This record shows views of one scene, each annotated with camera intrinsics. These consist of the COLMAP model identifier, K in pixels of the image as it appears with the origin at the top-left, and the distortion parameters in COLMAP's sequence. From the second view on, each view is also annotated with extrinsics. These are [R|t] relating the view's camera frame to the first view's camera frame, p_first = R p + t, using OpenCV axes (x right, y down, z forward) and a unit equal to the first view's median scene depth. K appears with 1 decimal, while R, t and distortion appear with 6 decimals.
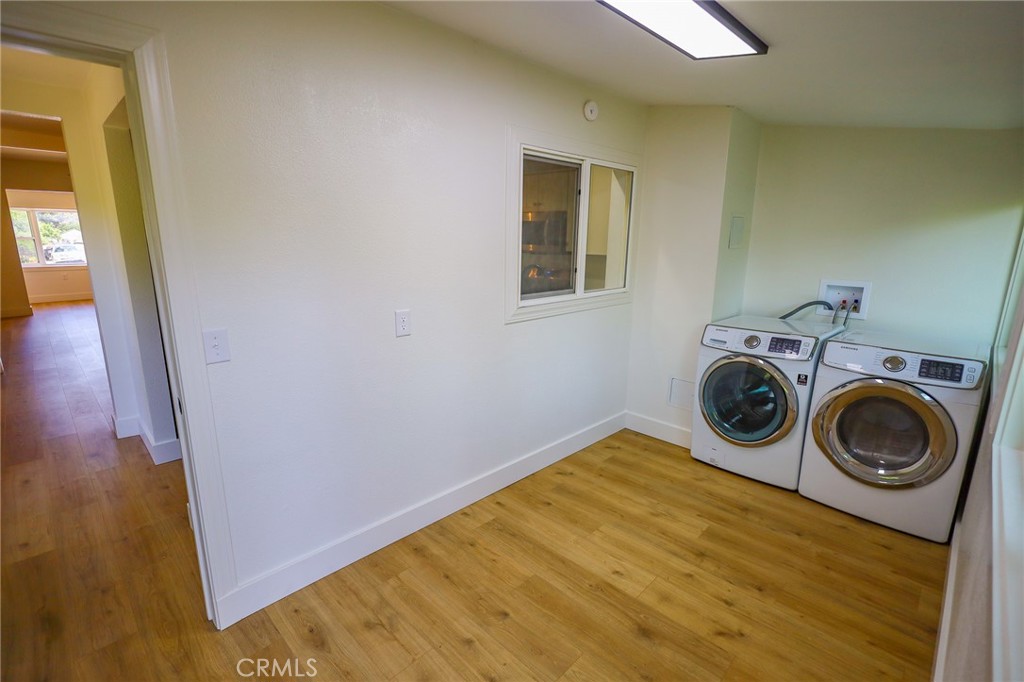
lens RADIAL K [[470.1, 0, 512.0], [0, 470.1, 341.0], [0, 0, 1]] dist [-0.002112, -0.000264]
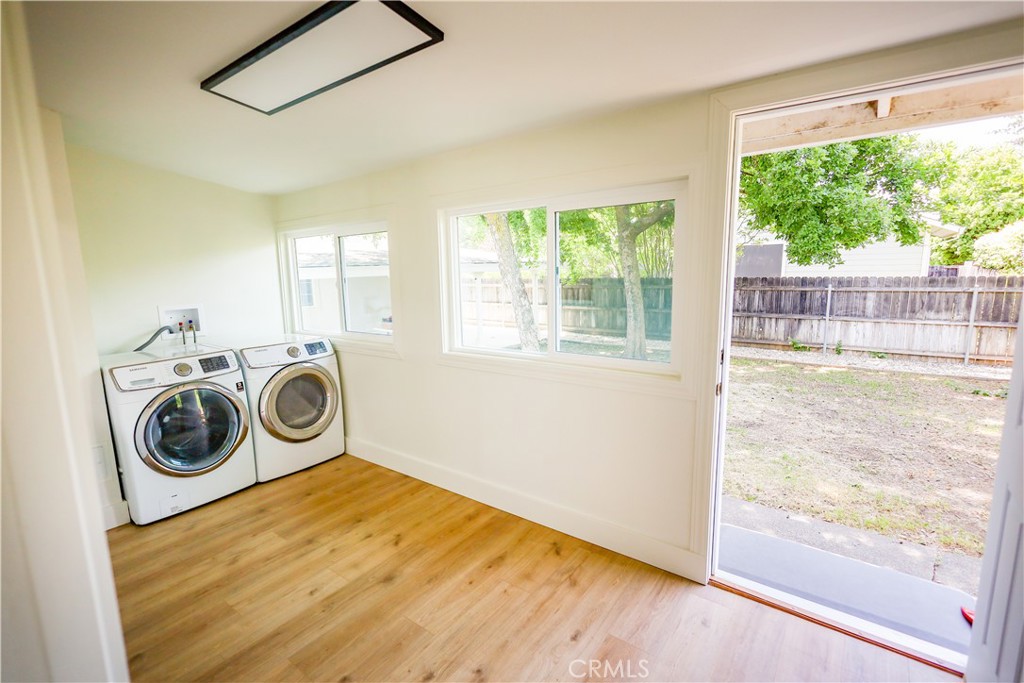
lens RADIAL K [[478.6, 0, 512.1], [0, 478.6, 344.9], [0, 0, 1]] dist [-0.002886, -0.000231]
pose [[-0.135418, -0.166899, 0.976630, -0.653777], [0.234807, 0.952223, 0.195286, -0.095319], [-0.962563, 0.255765, -0.089759, 0.482497]]
